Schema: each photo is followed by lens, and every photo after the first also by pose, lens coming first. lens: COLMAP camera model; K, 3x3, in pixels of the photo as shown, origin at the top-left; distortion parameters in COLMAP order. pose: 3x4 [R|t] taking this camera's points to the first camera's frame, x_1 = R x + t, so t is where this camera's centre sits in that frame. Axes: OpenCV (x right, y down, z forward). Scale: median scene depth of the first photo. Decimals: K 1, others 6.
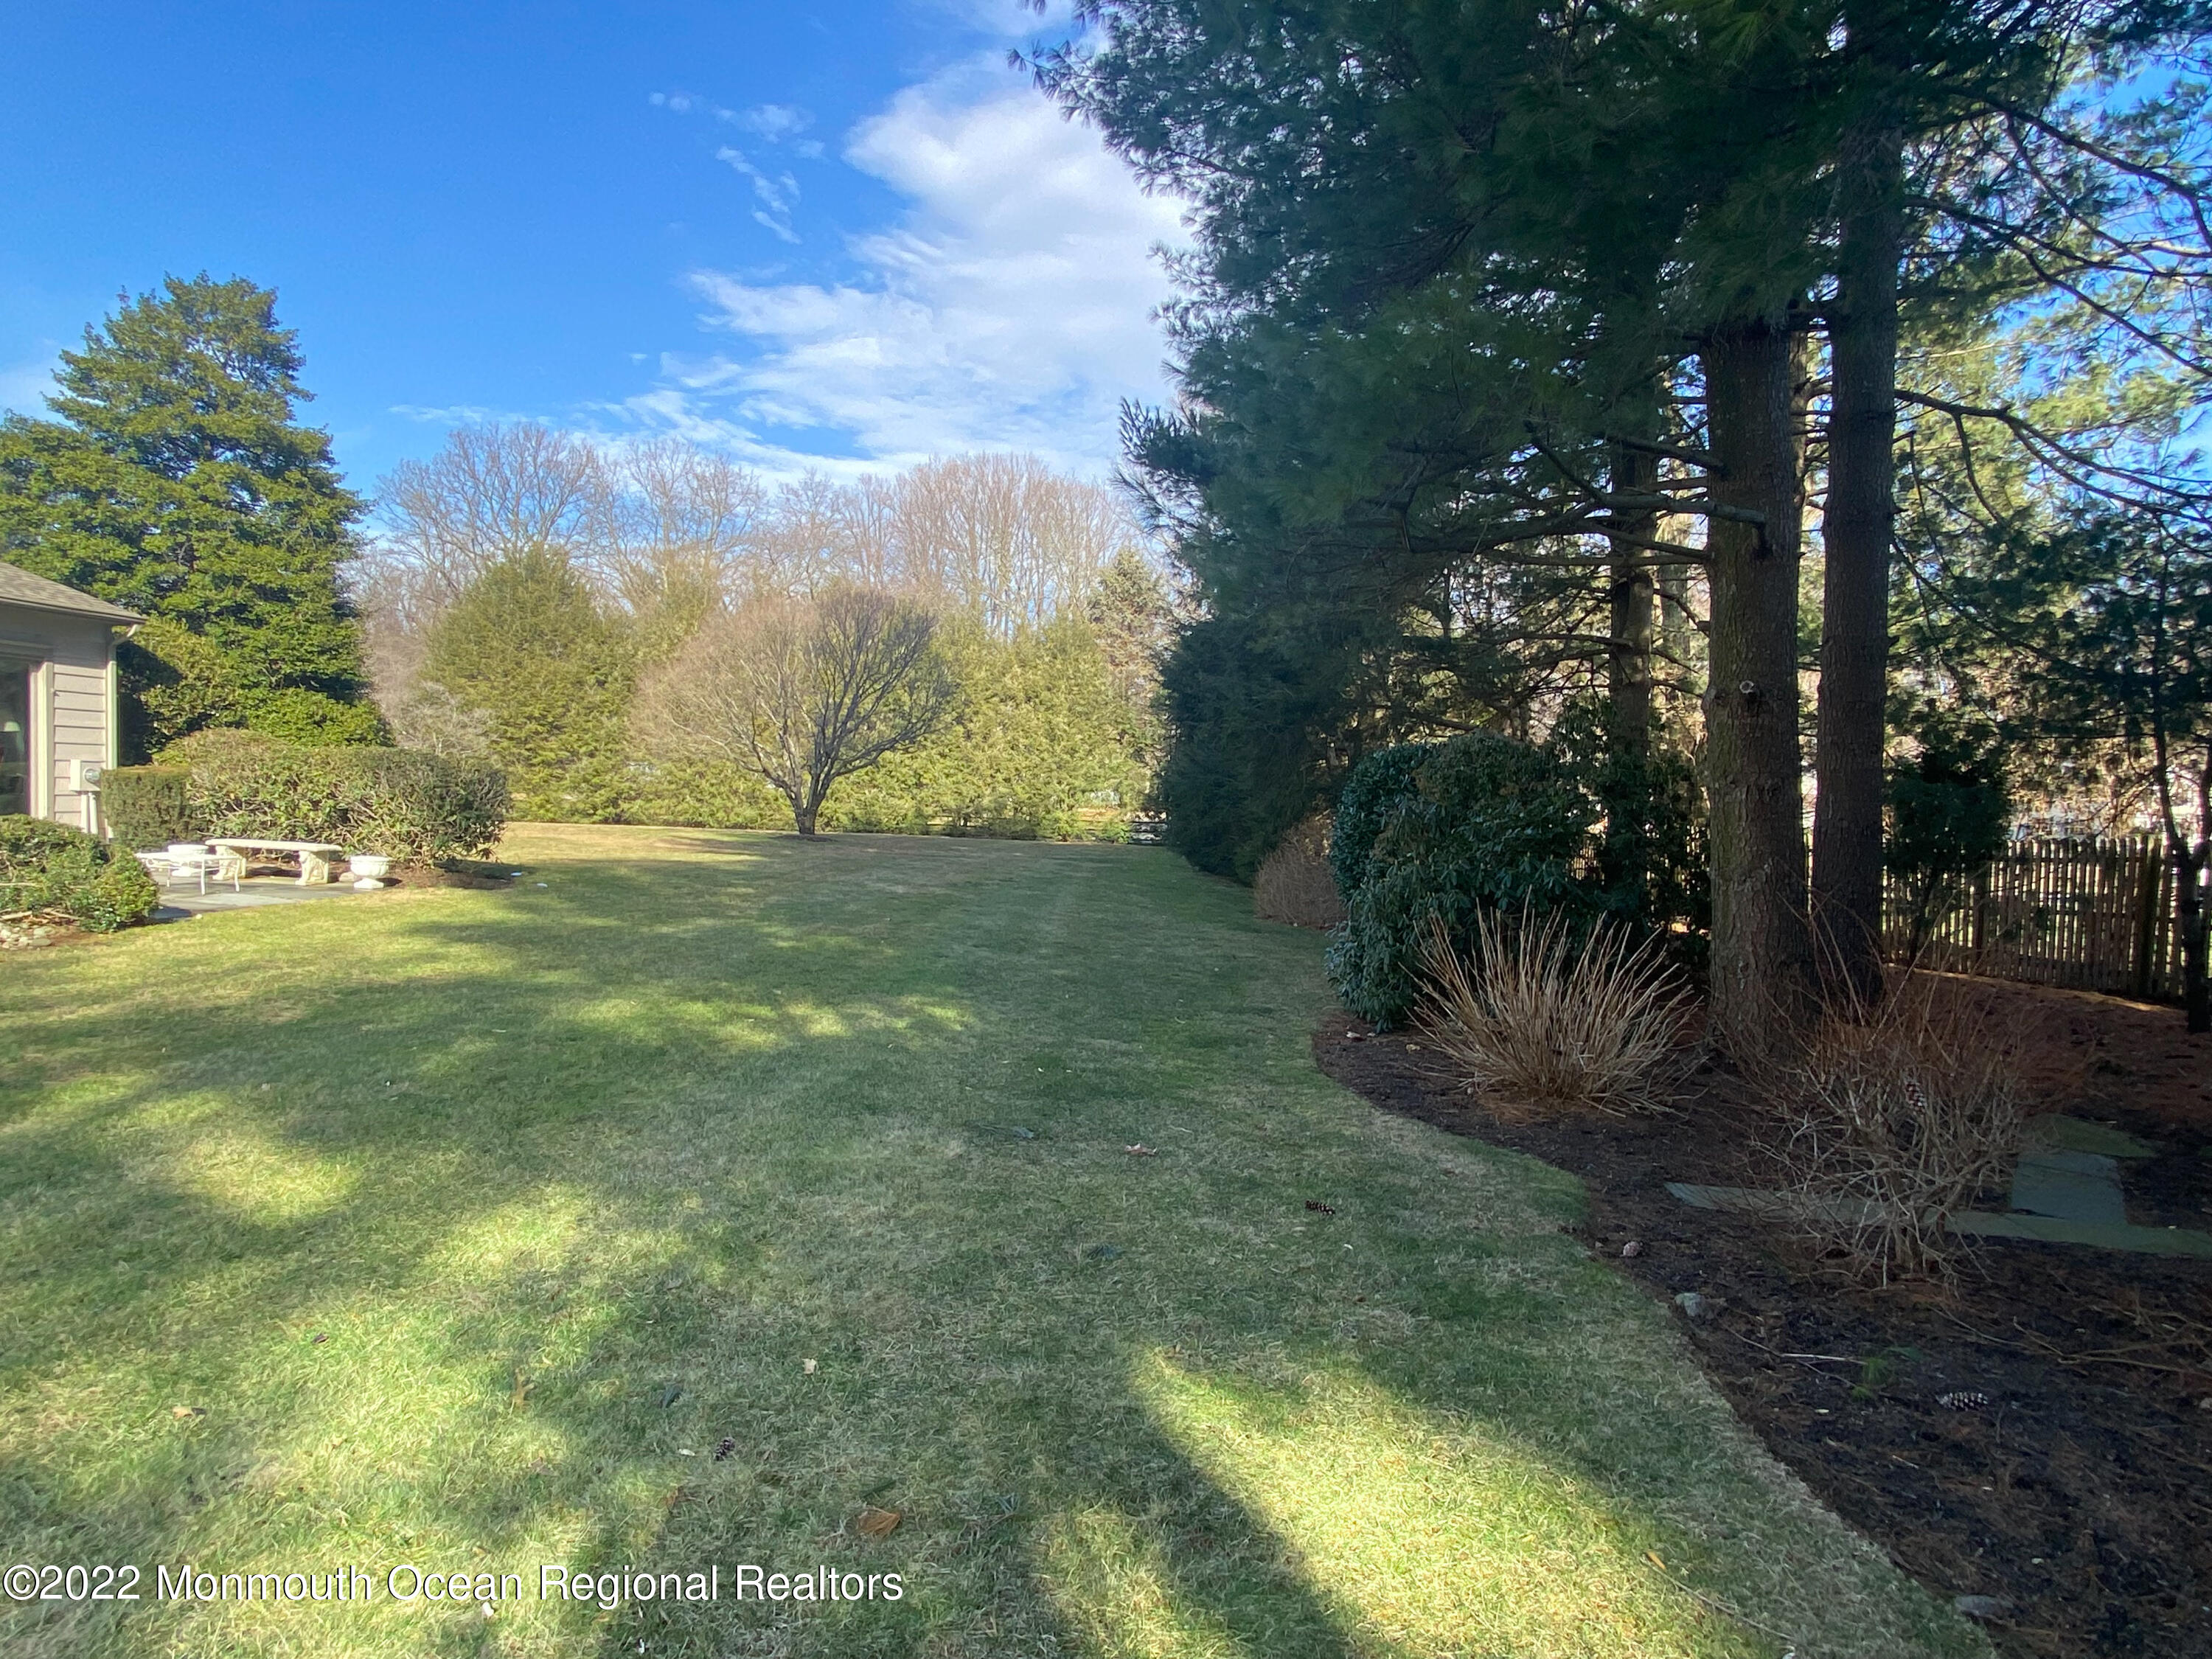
lens RADIAL K [[1211.2, 0, 1126.1], [0, 1211.2, 859.1], [0, 0, 1]] dist [0.007580, -0.033238]
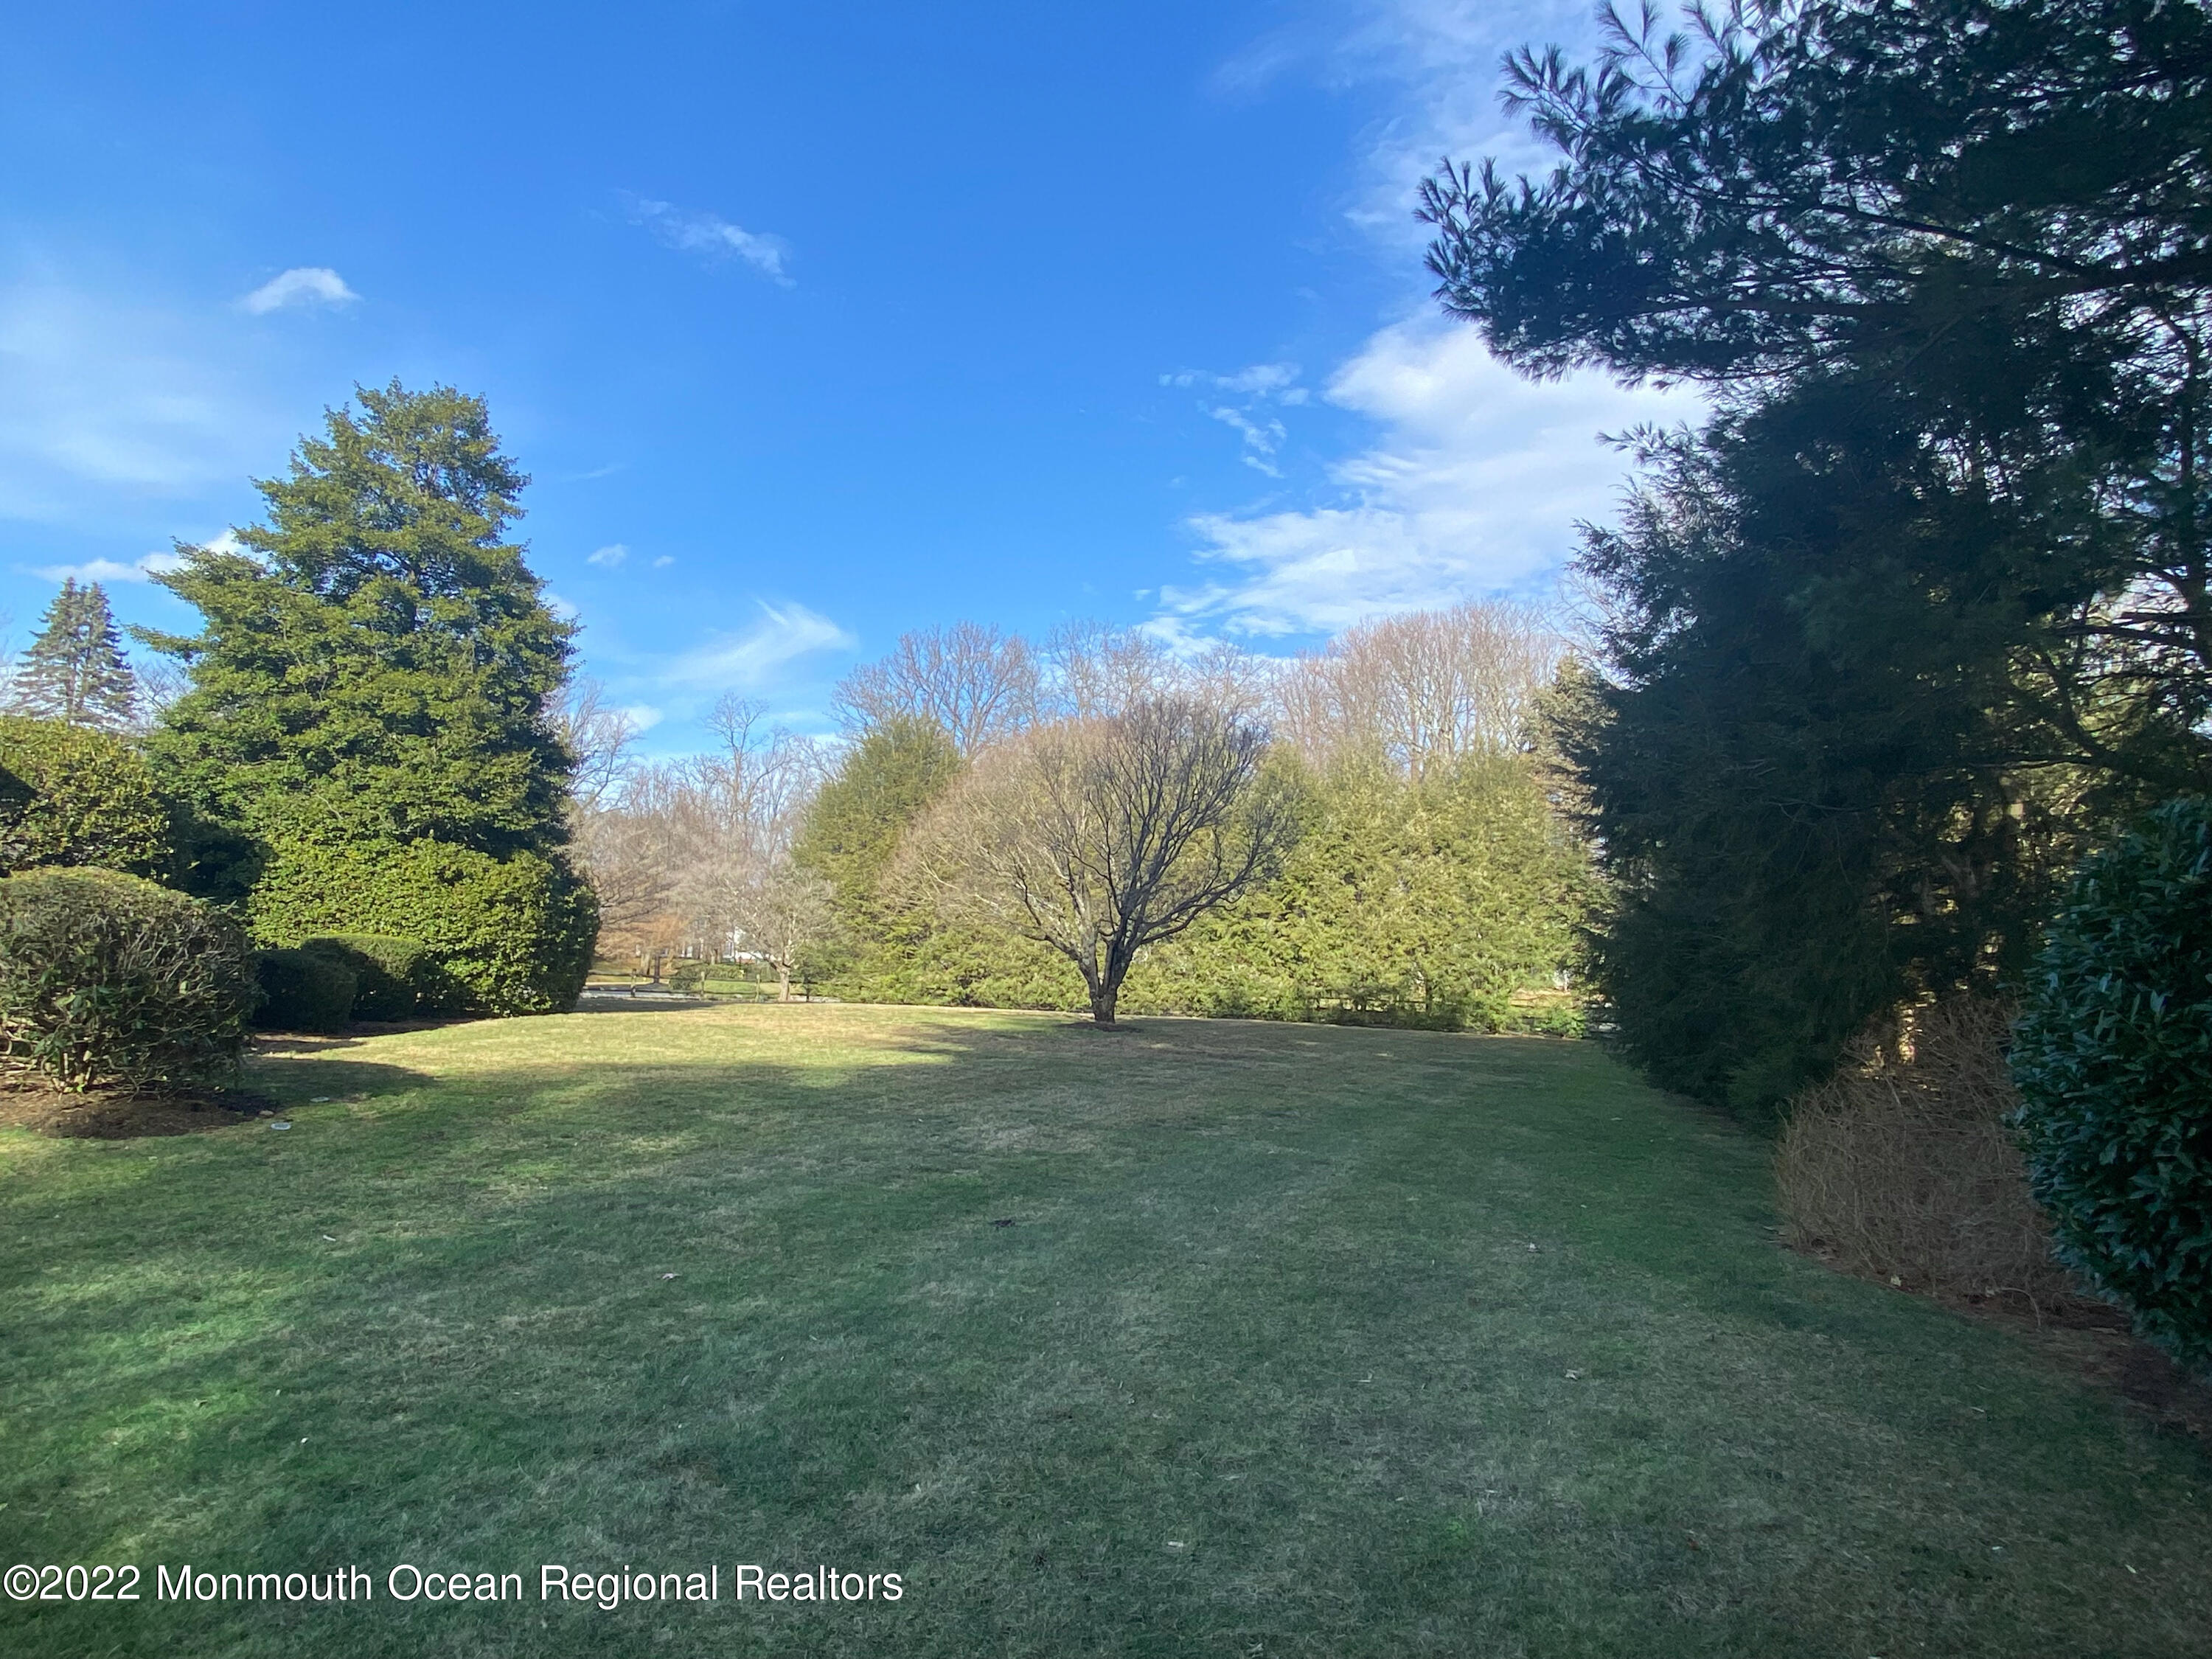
lens RADIAL K [[1211.2, 0, 1138.6], [0, 1211.2, 851.1], [0, 0, 1]] dist [0.007580, -0.033238]
pose [[0.932146, -0.041549, -0.359691, 0.024351], [-0.014548, 0.988295, -0.151863, -0.007975], [0.361791, 0.146791, 0.920630, 0.208226]]
